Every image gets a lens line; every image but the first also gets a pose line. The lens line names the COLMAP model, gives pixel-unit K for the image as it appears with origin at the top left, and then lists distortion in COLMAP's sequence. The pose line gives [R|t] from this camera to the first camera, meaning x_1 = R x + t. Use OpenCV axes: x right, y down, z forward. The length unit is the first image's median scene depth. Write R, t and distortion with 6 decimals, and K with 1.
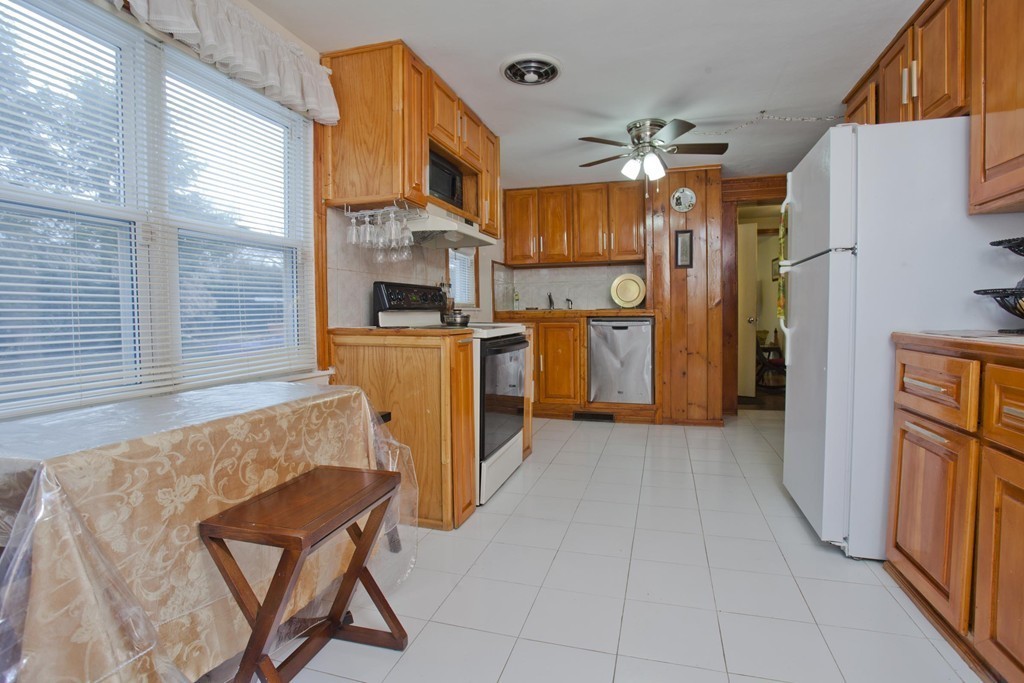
lens RADIAL K [[493.0, 0, 521.6], [0, 493.0, 333.4], [0, 0, 1]] dist [-0.085359, 0.041729]
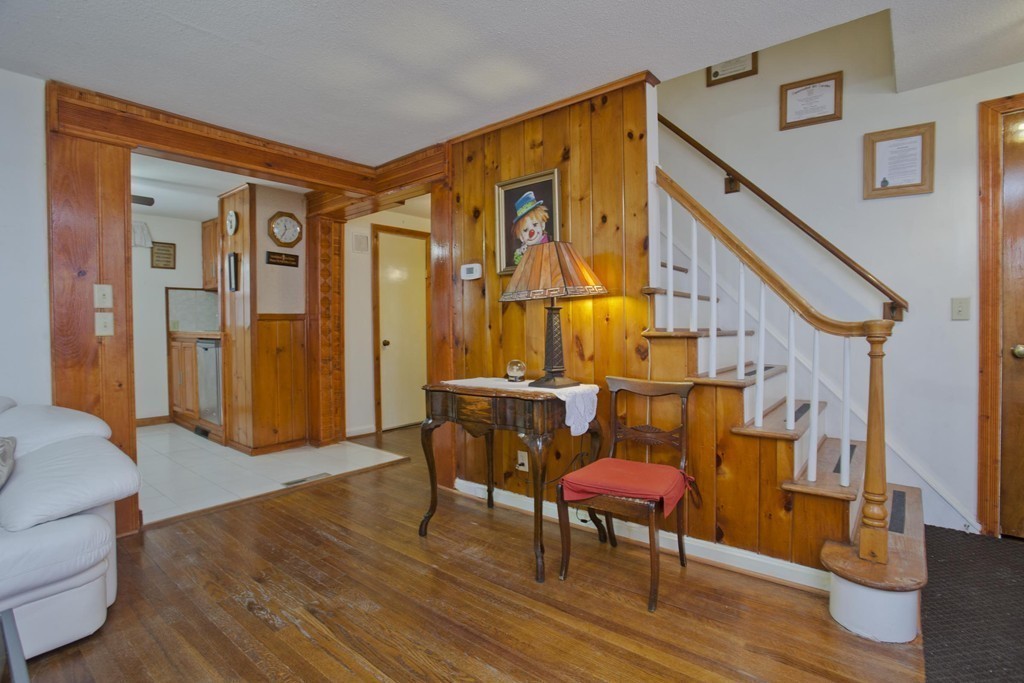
lens RADIAL K [[493.0, 0, 521.6], [0, 493.0, 333.4], [0, 0, 1]] dist [-0.085359, 0.041729]
pose [[0.924510, 0.012520, -0.380951, 1.250053], [-0.018599, 0.999752, -0.012279, -0.047113], [0.380703, 0.018437, 0.924514, 0.319664]]
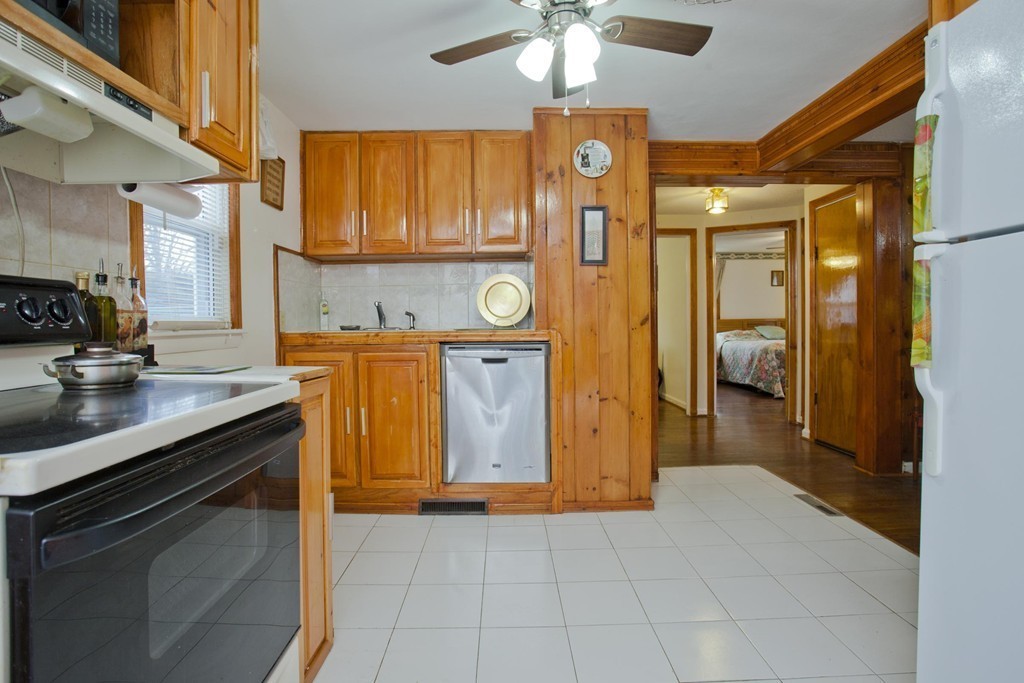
lens RADIAL K [[503.2, 0, 515.6], [0, 503.2, 334.2], [0, 0, 1]] dist [-0.086415, 0.040098]
pose [[0.955340, -0.004146, 0.295478, 0.041906], [0.010740, 0.999728, -0.020697, -0.031891], [-0.295312, 0.022946, 0.955125, 0.408798]]
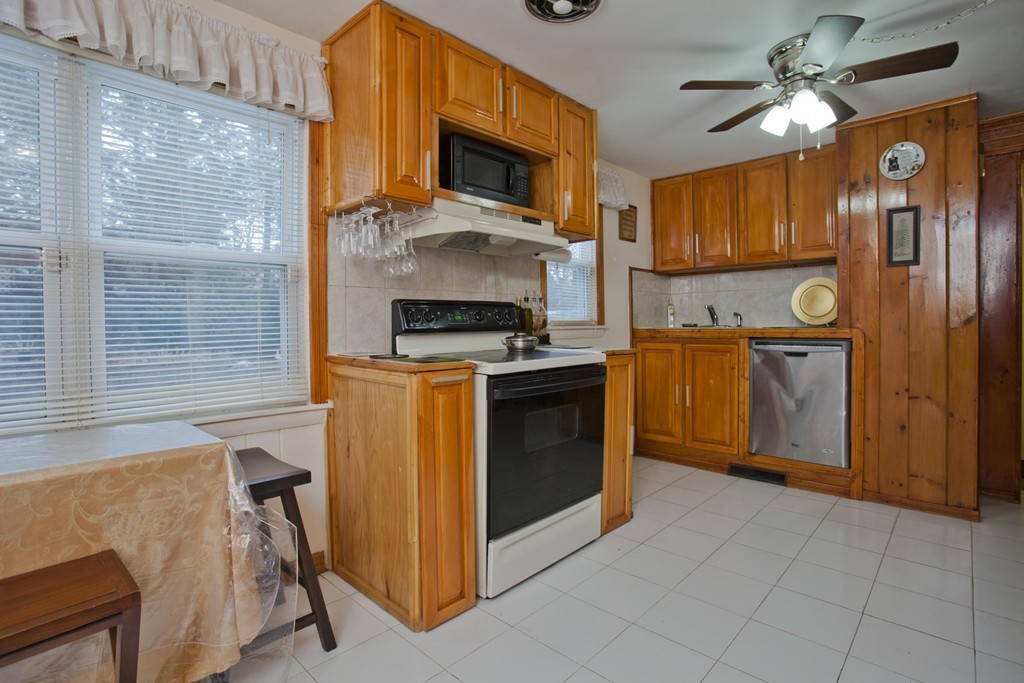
lens RADIAL K [[493.0, 0, 521.6], [0, 493.0, 333.4], [0, 0, 1]] dist [-0.085359, 0.041729]
pose [[0.891980, 0.011789, -0.451921, 0.165696], [-0.020563, 0.999683, -0.014509, -0.023794], [0.451606, 0.022235, 0.891940, 0.207977]]
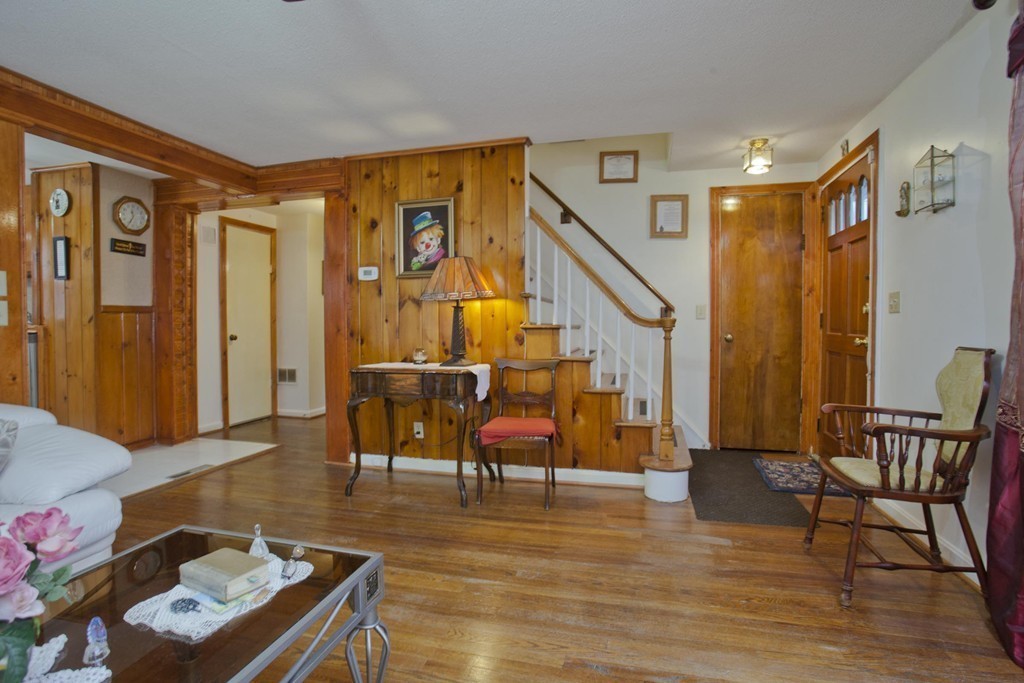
lens RADIAL K [[503.2, 0, 515.6], [0, 503.2, 334.2], [0, 0, 1]] dist [-0.086415, 0.040098]
pose [[0.999249, 0.013029, 0.036483, 1.128456], [-0.012507, 0.999817, -0.014496, -0.032030], [-0.036665, 0.014029, 0.999229, 0.096035]]
